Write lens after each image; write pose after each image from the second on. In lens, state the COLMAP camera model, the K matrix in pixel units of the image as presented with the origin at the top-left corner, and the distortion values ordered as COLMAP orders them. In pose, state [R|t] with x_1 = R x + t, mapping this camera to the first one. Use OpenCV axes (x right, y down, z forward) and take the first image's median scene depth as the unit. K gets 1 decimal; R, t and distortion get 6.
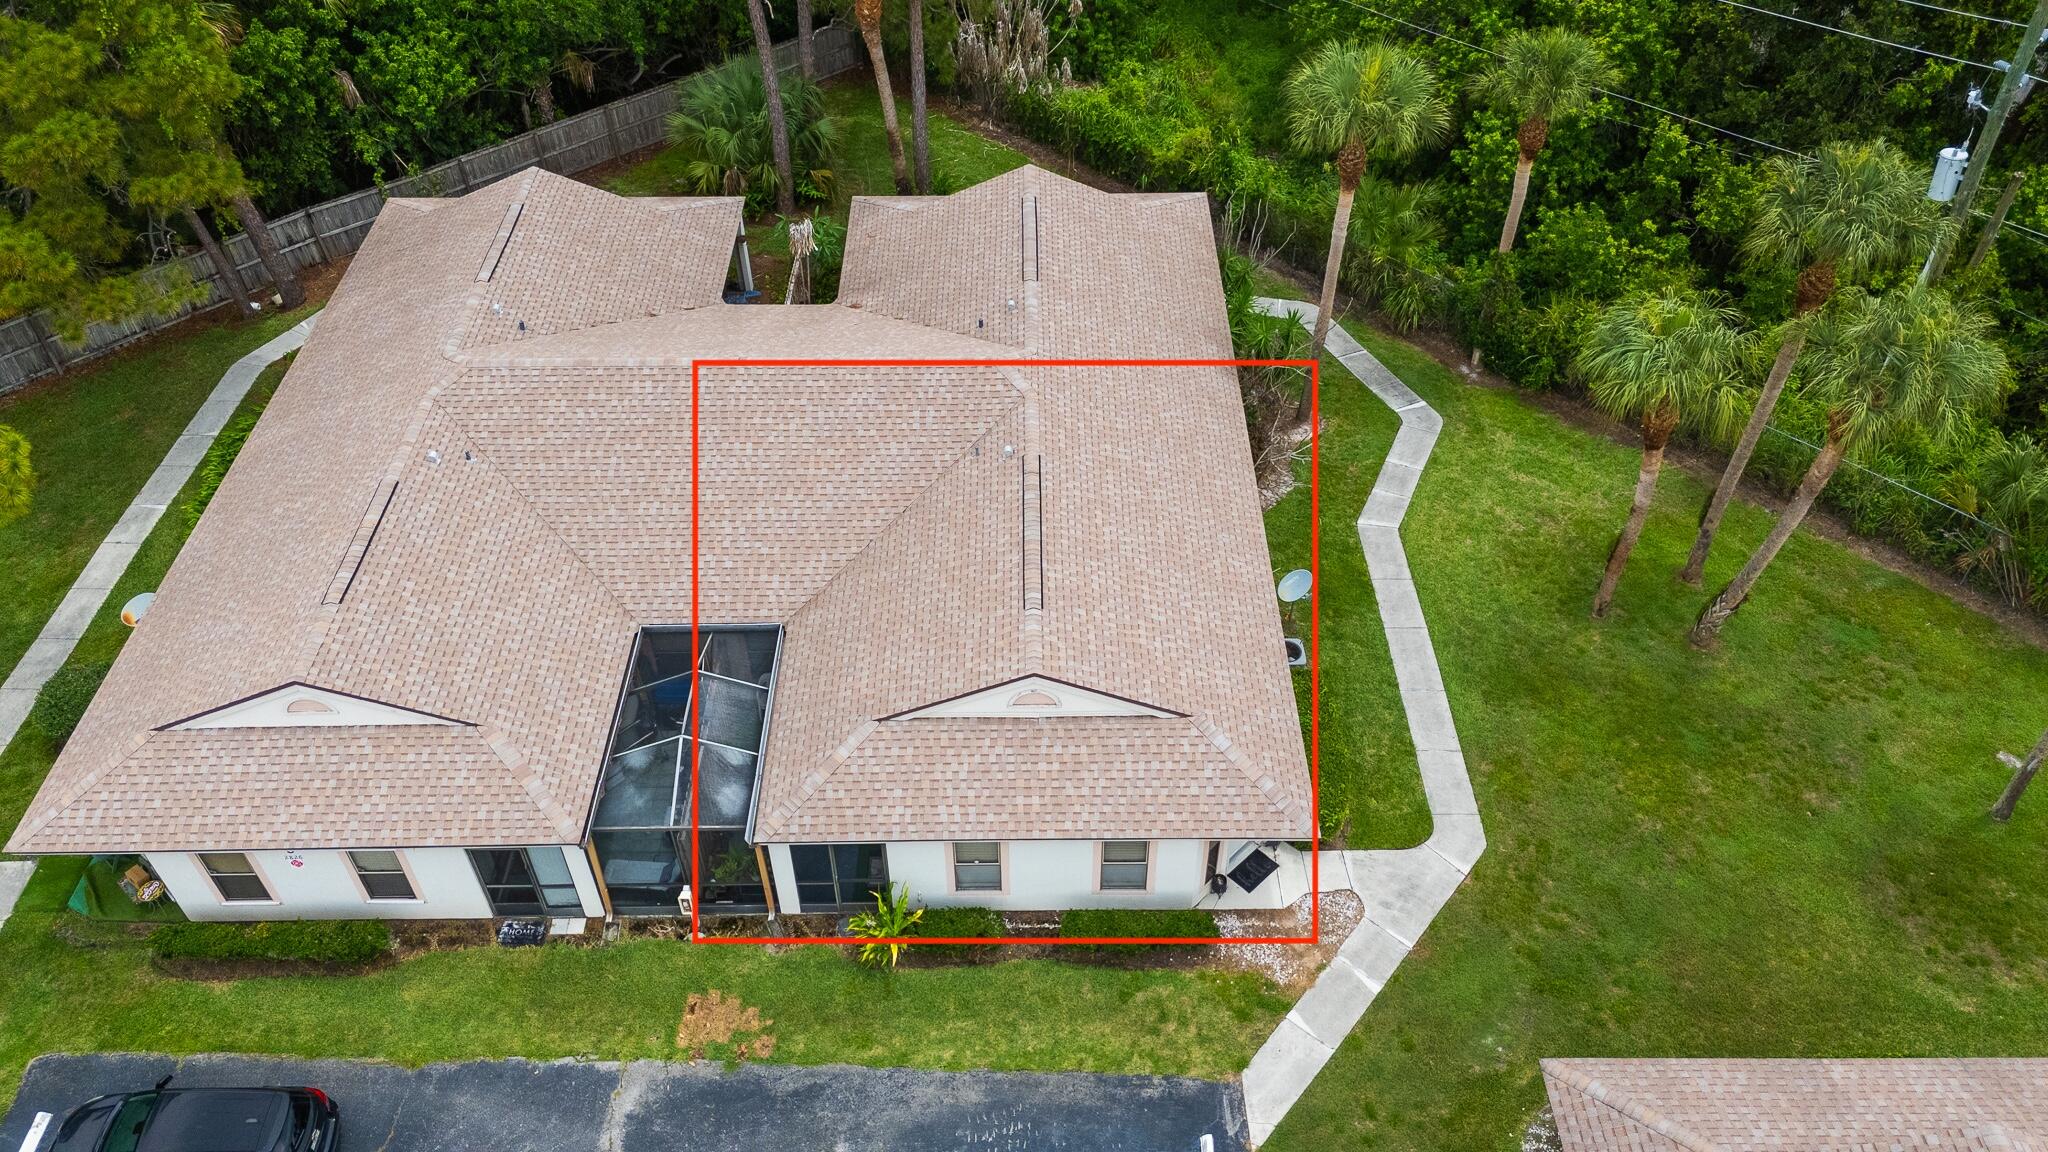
lens RADIAL K [[1475.5, 0, 1024.0], [0, 1475.5, 576.0], [0, 0, 1]] dist [0.029282, -0.005163]
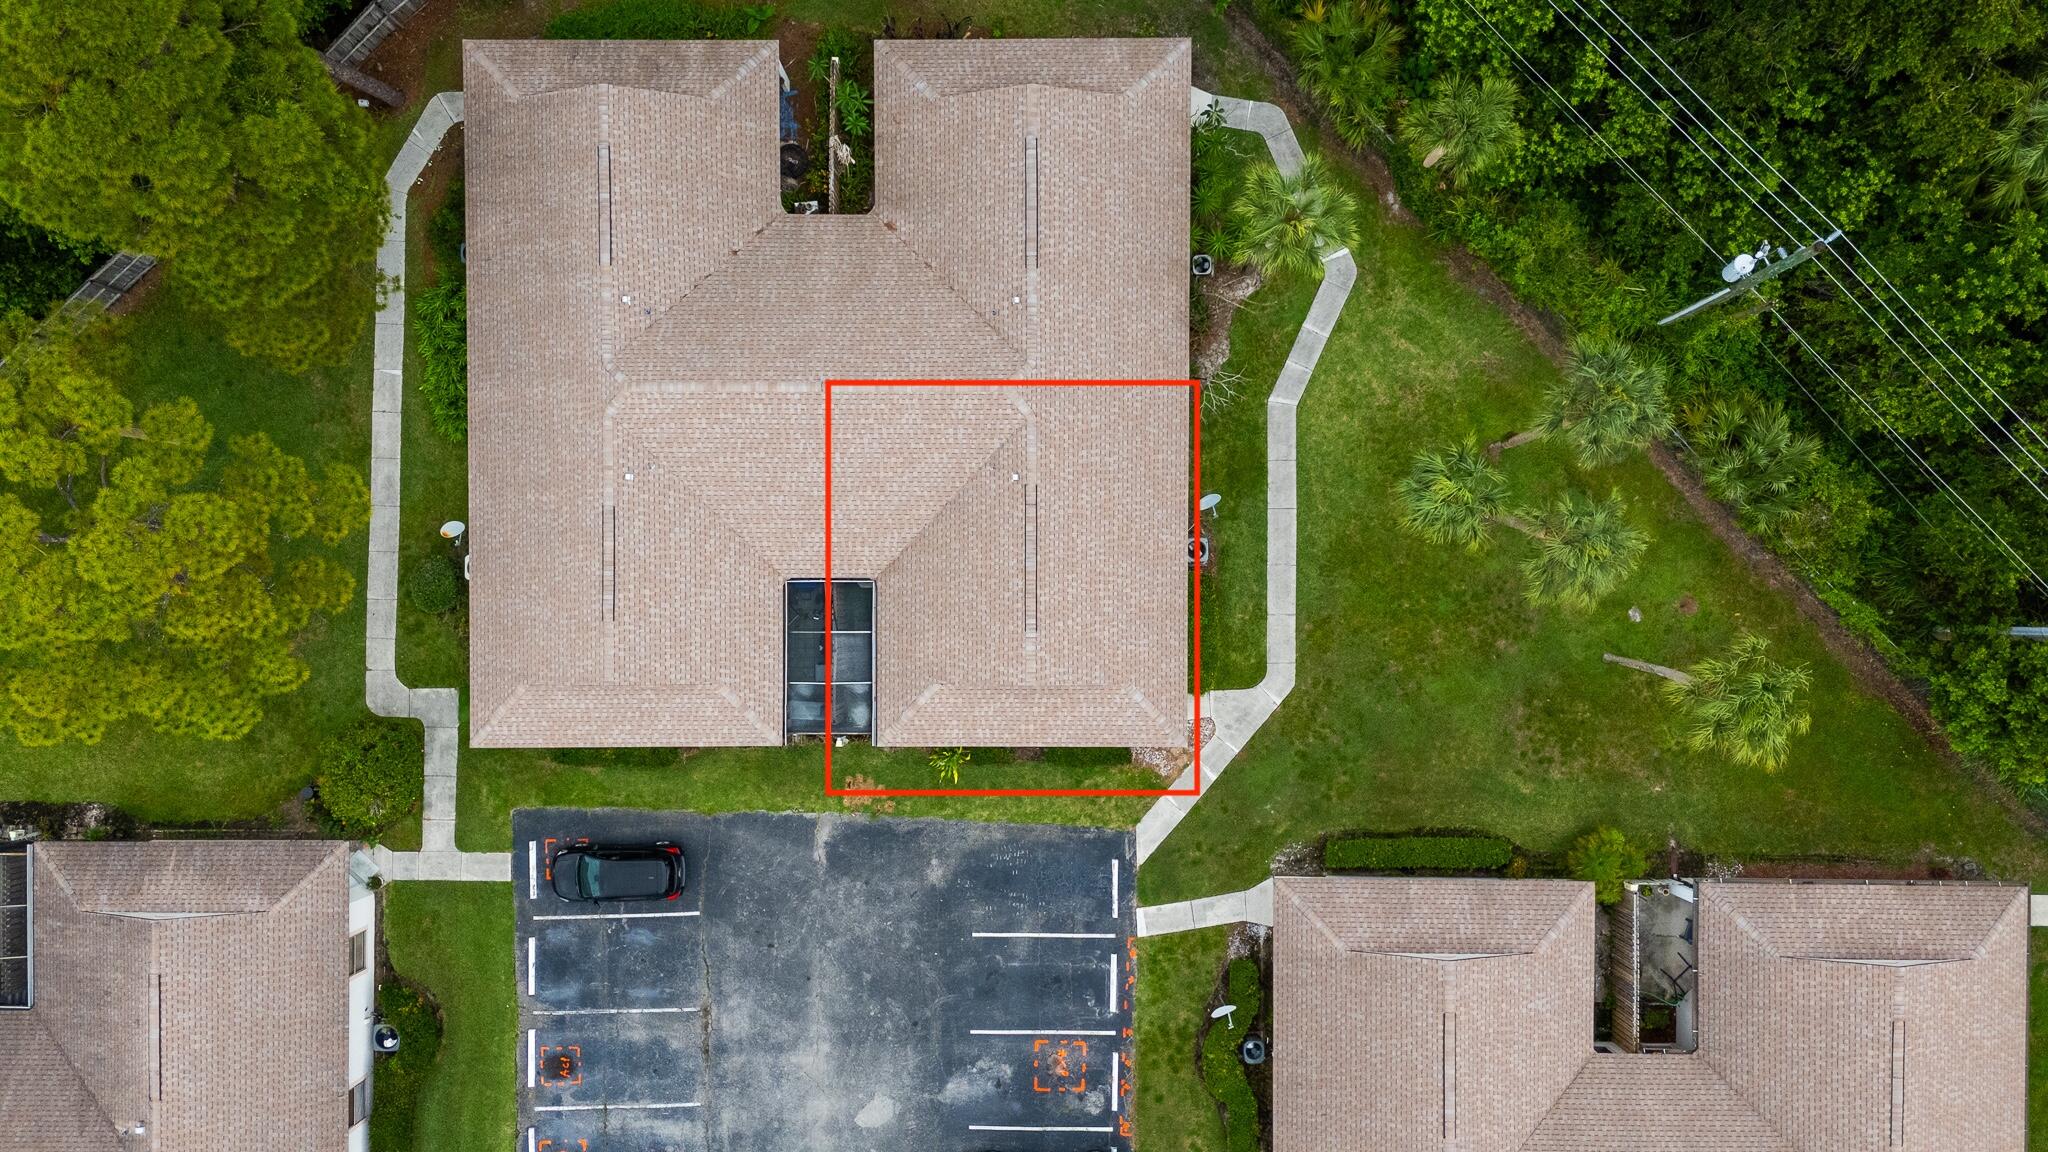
lens RADIAL K [[1541.9, 0, 1026.0], [0, 1541.9, 583.5], [0, 0, 1]] dist [0.087061, -0.001694]
pose [[0.999976, 0.005022, -0.004718, 0.009117], [-0.000087, 0.693811, 0.720157, -1.284288], [0.006890, -0.720140, 0.693795, -0.174781]]
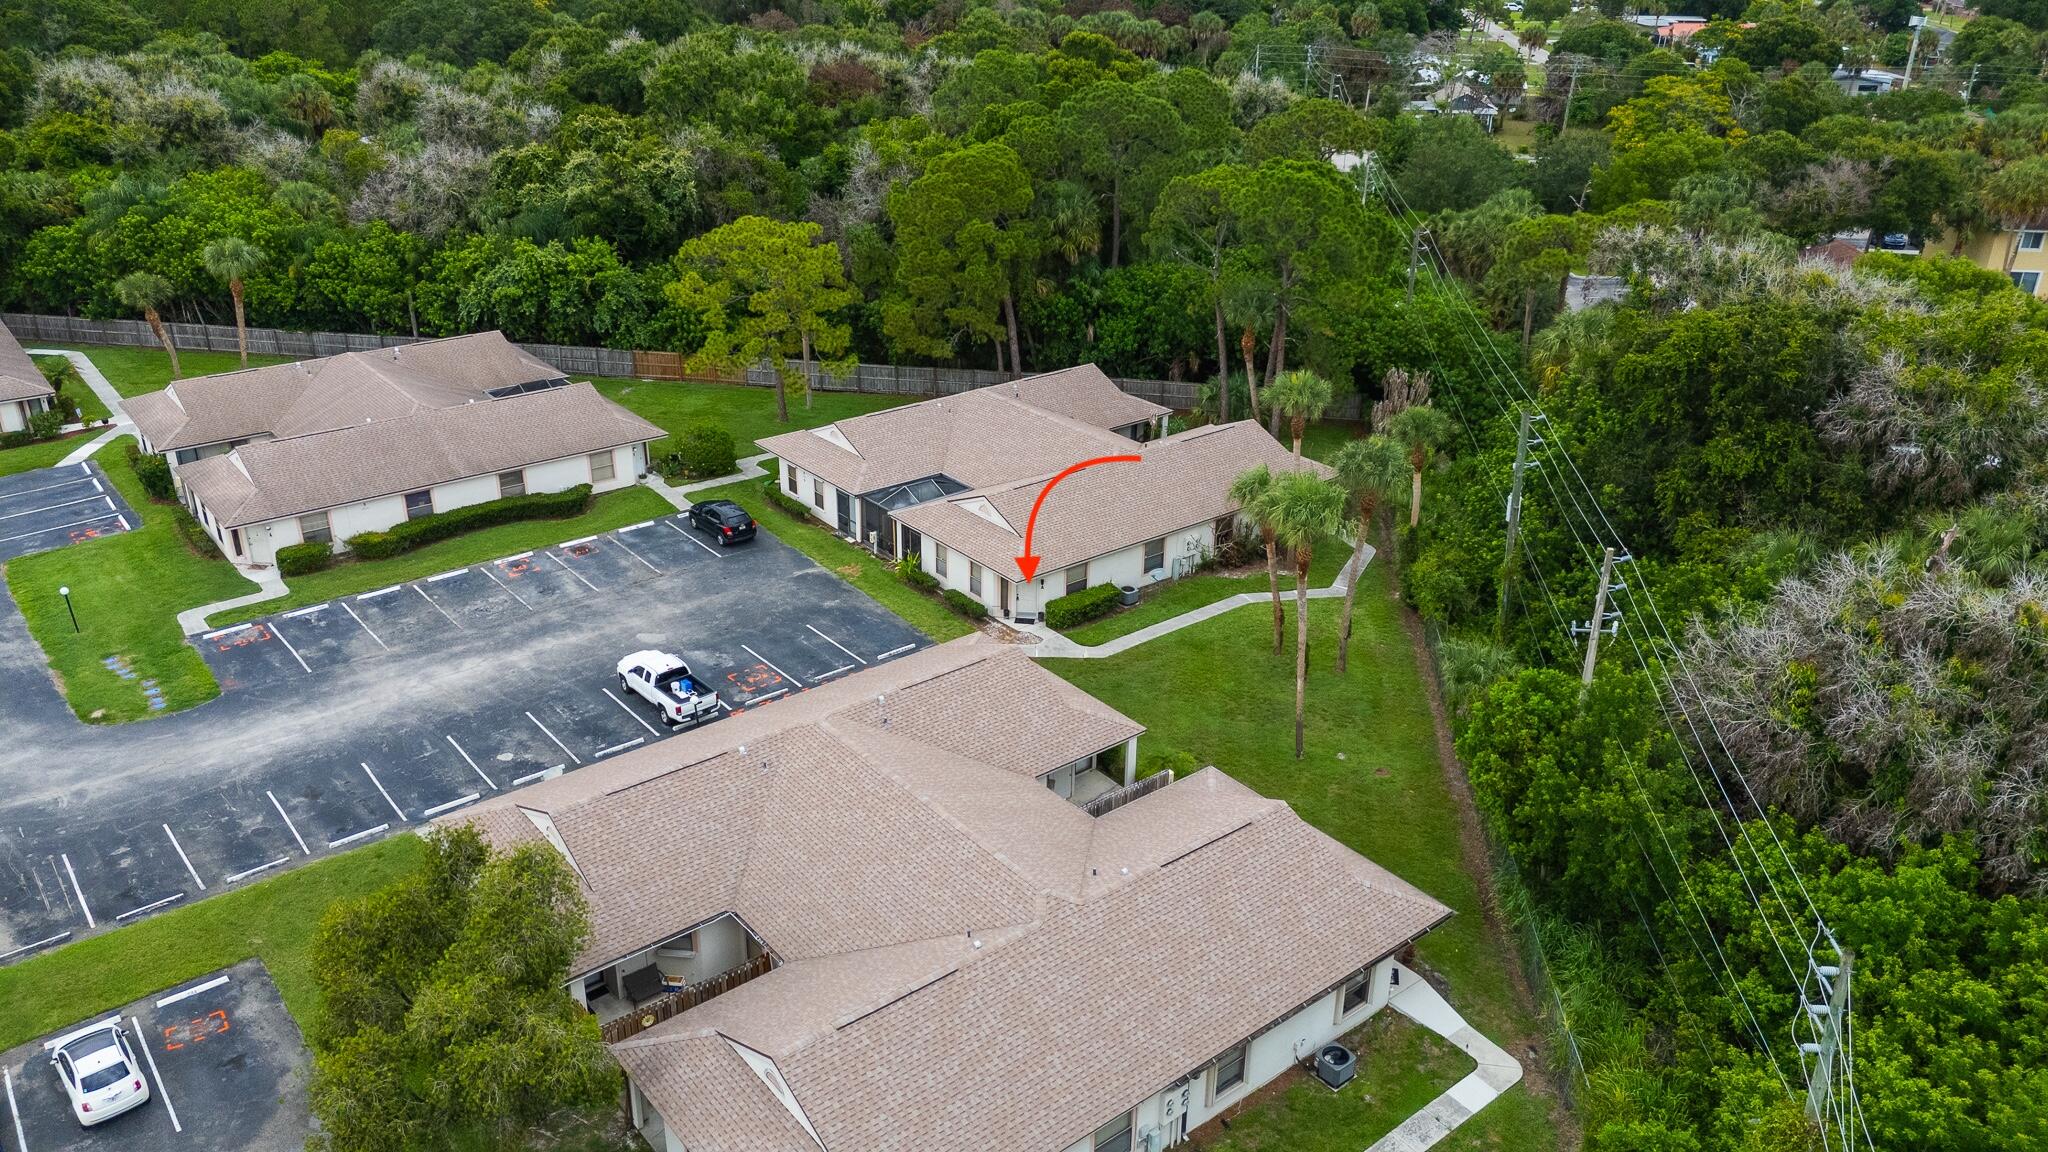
lens RADIAL K [[1541.9, 0, 1026.0], [0, 1541.9, 583.5], [0, 0, 1]] dist [0.087061, -0.001694]
pose [[0.619086, 0.336083, -0.709775, 1.970512], [-0.560097, 0.822481, -0.099082, 0.413184], [0.550476, 0.458883, 0.697426, -0.768092]]
